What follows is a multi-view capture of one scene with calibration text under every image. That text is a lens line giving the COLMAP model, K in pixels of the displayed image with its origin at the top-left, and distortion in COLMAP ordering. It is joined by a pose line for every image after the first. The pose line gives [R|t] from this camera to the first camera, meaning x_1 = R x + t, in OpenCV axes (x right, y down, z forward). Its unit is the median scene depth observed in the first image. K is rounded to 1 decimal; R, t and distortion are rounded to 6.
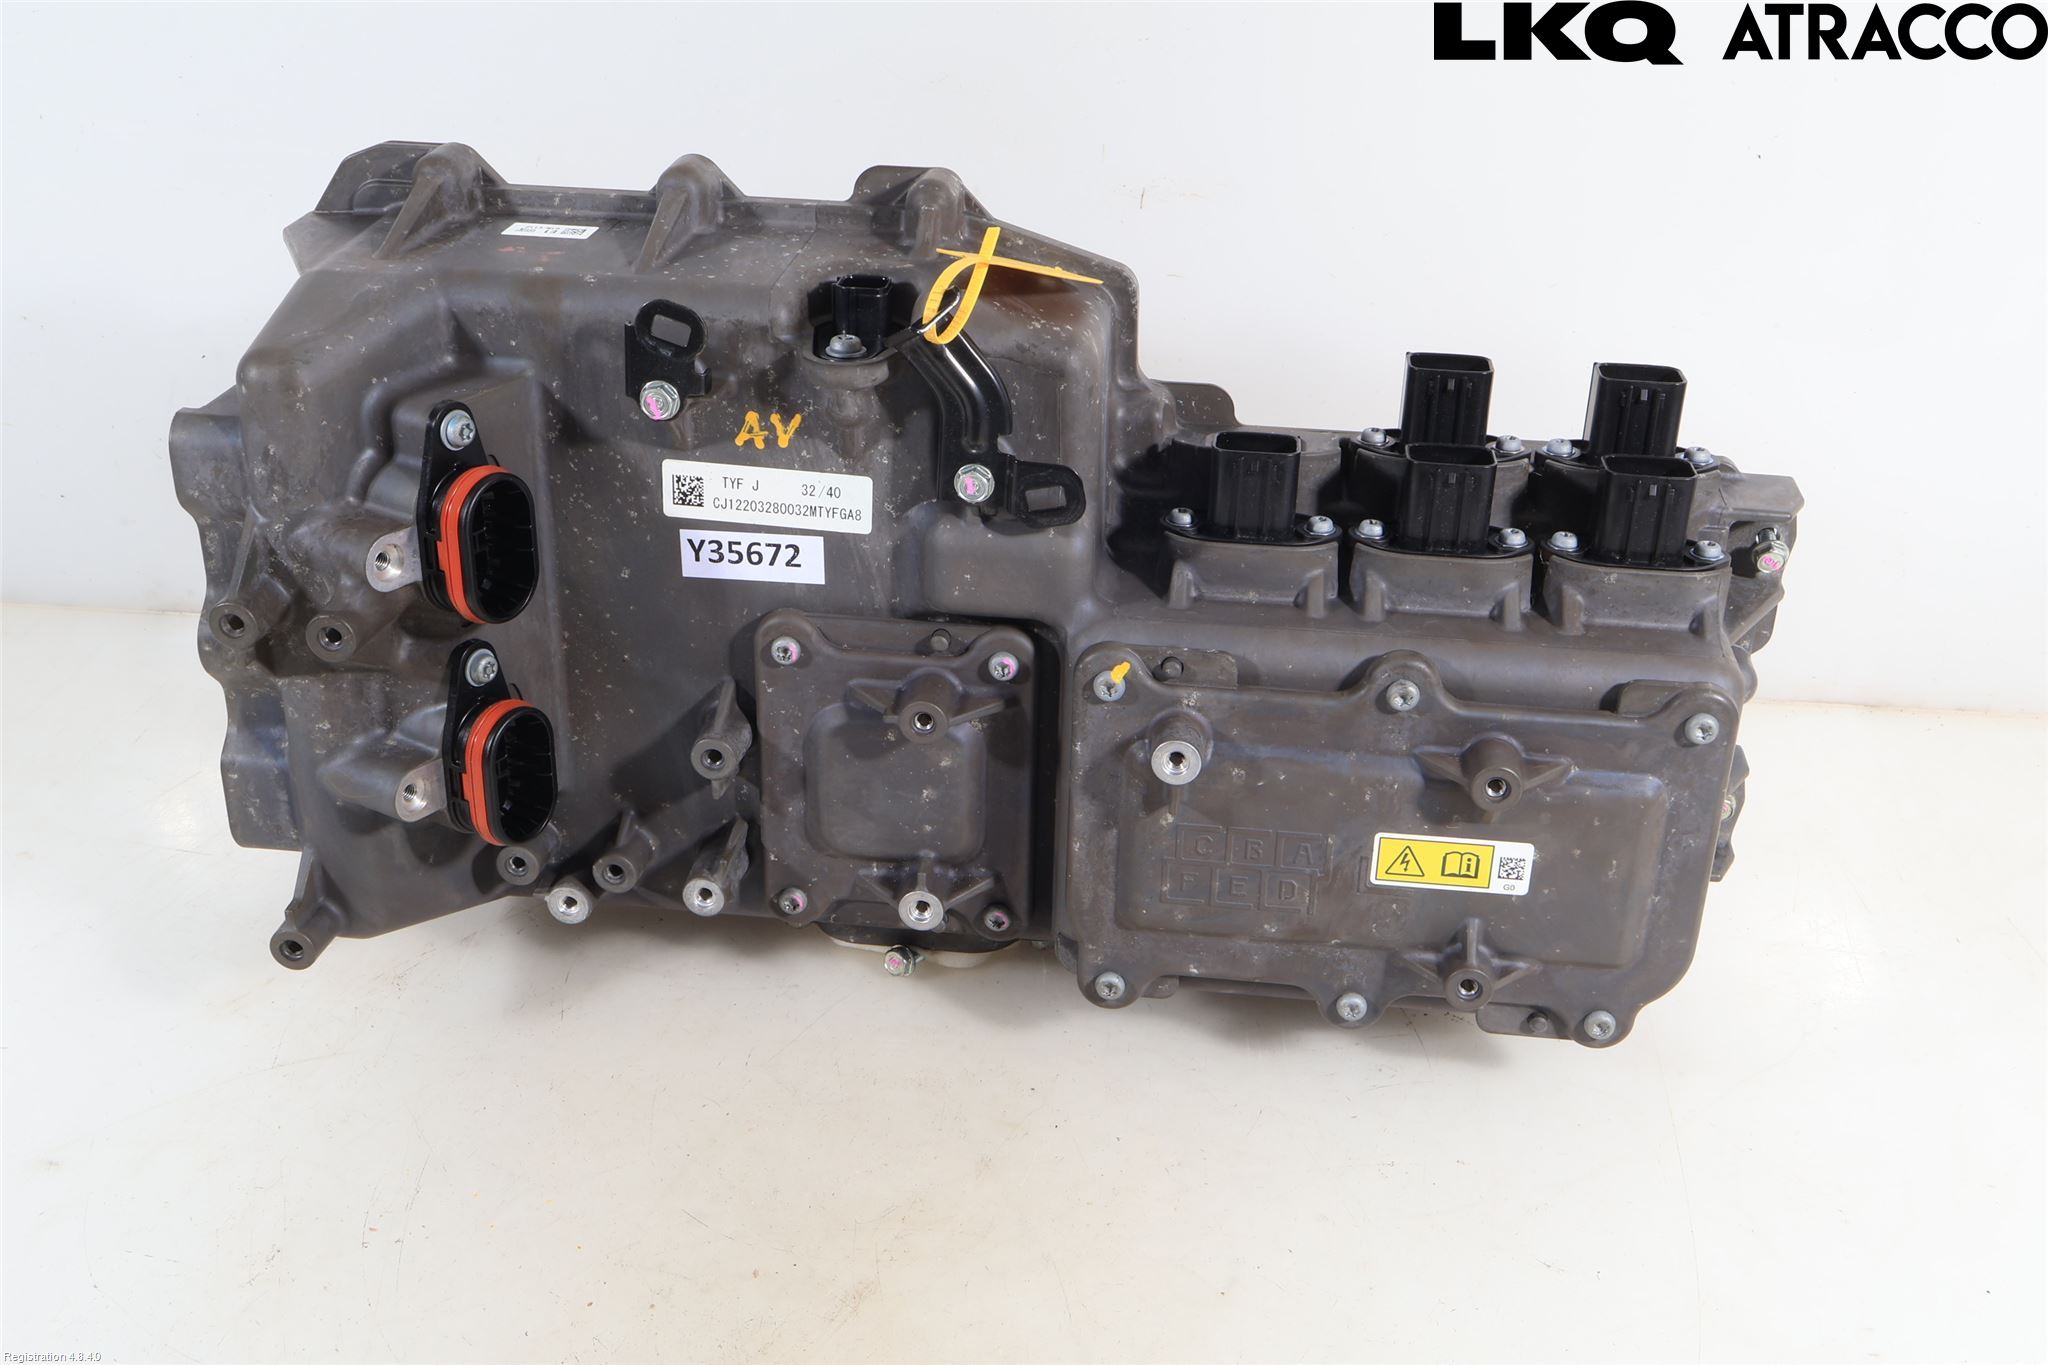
lens RADIAL K [[2058.1, 0, 1024.0], [0, 2058.1, 682.5], [0, 0, 1]] dist [0.000018, -0.001667]
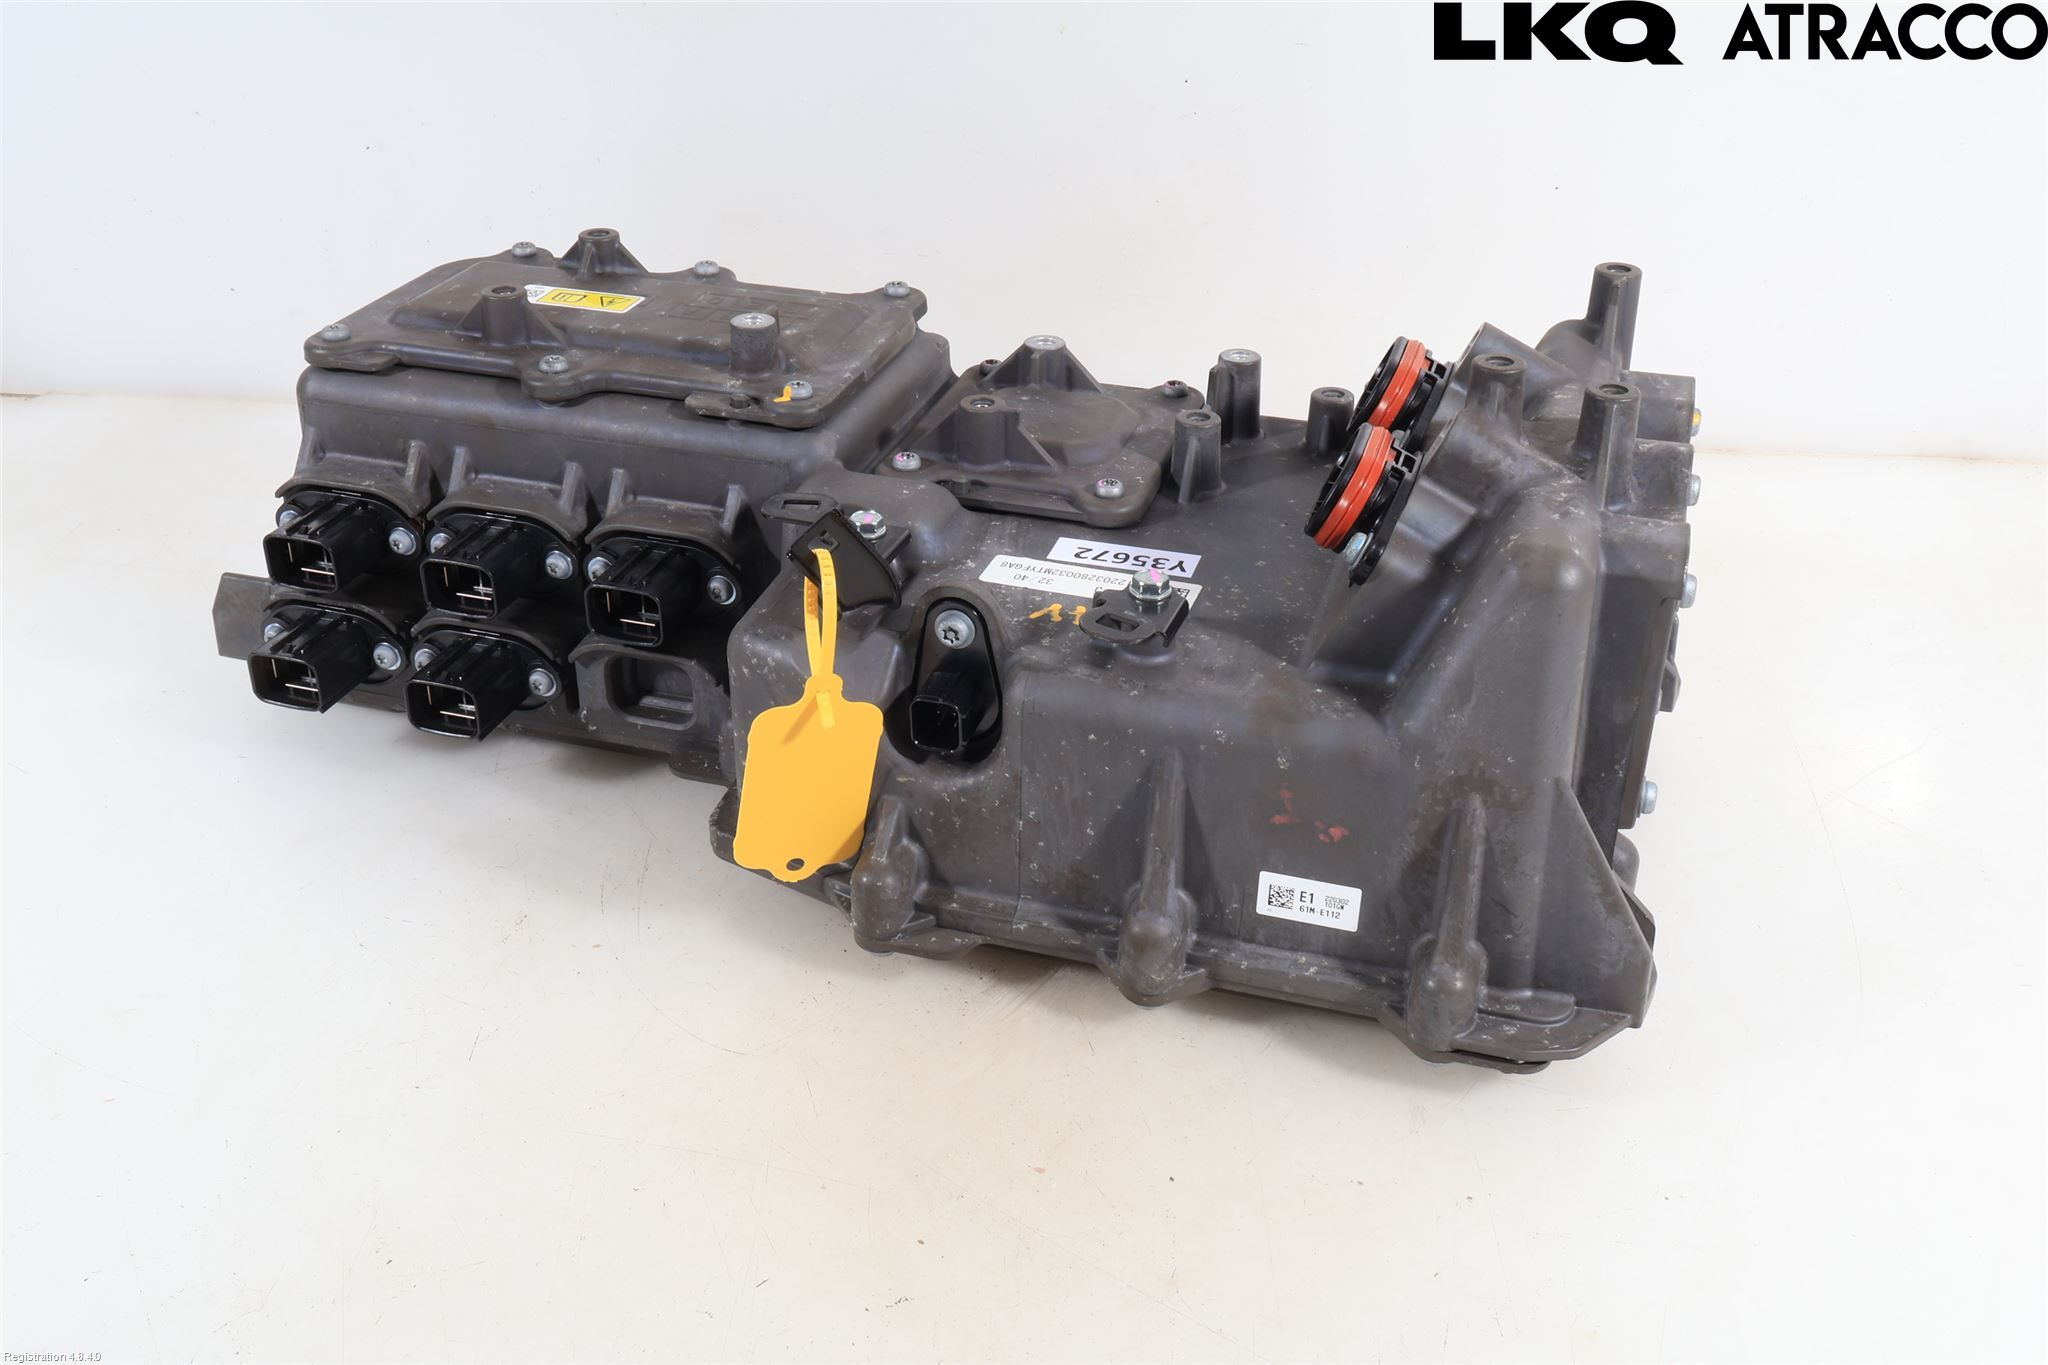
lens RADIAL K [[2058.1, 0, 1024.0], [0, 2058.1, 682.5], [0, 0, 1]] dist [0.000018, -0.001667]
pose [[-0.958078, -0.032765, 0.284628, -0.373443], [0.195115, -0.802083, 0.564441, -0.685398], [0.209801, 0.596314, 0.774850, 0.257157]]
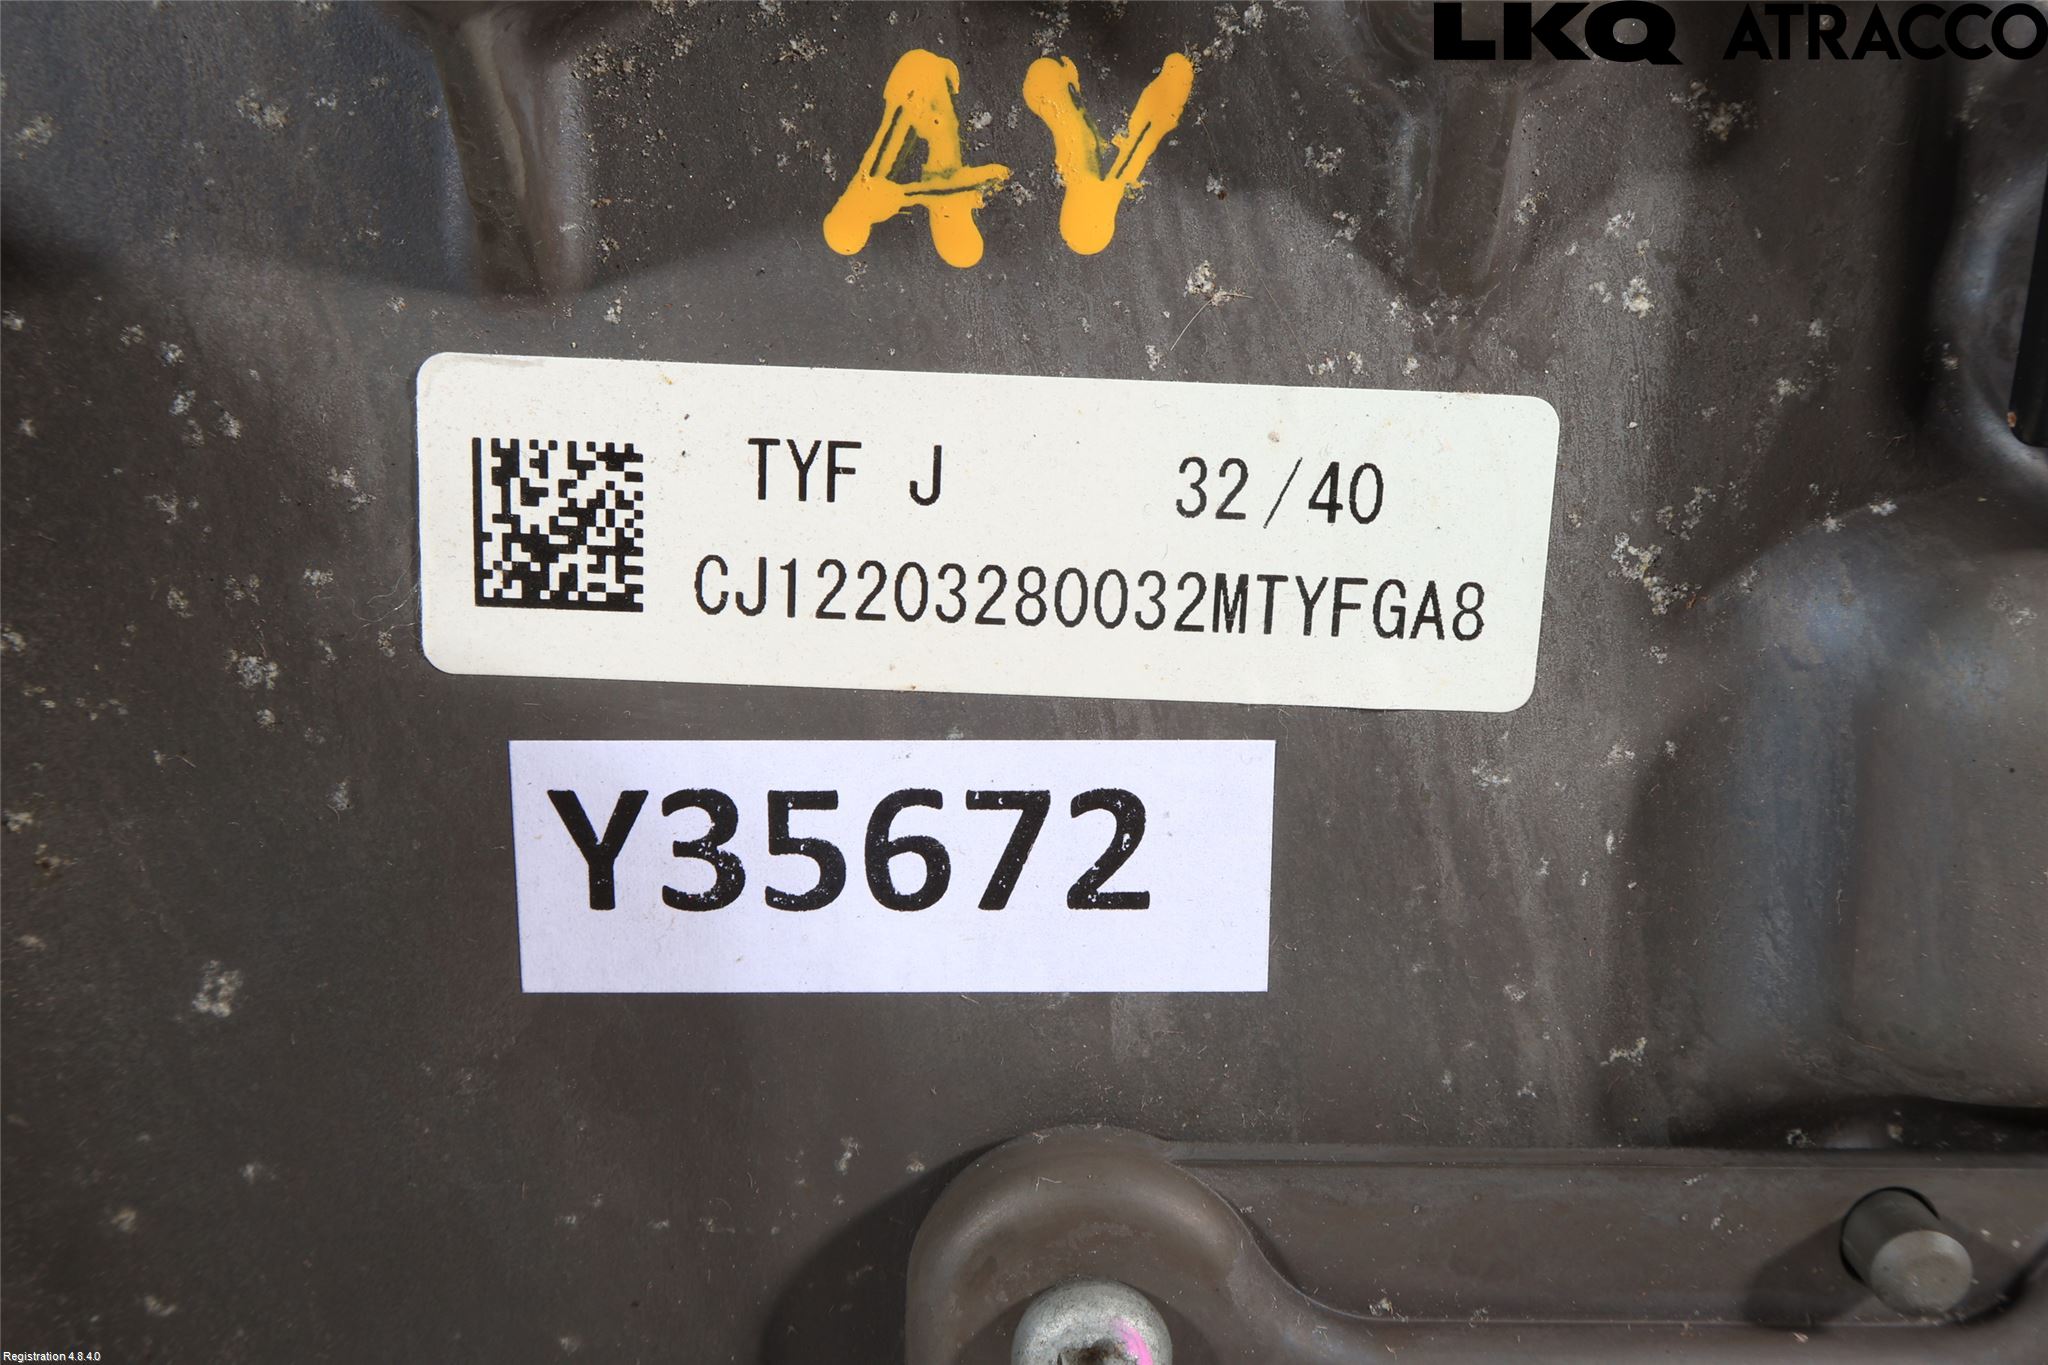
lens RADIAL K [[2058.1, 0, 1024.0], [0, 2058.1, 682.5], [0, 0, 1]] dist [0.000018, -0.001667]
pose [[0.991331, -0.036026, 0.126357, -0.144767], [0.062887, 0.974467, -0.215545, -0.035912], [-0.115365, 0.221622, 0.968284, 0.813635]]
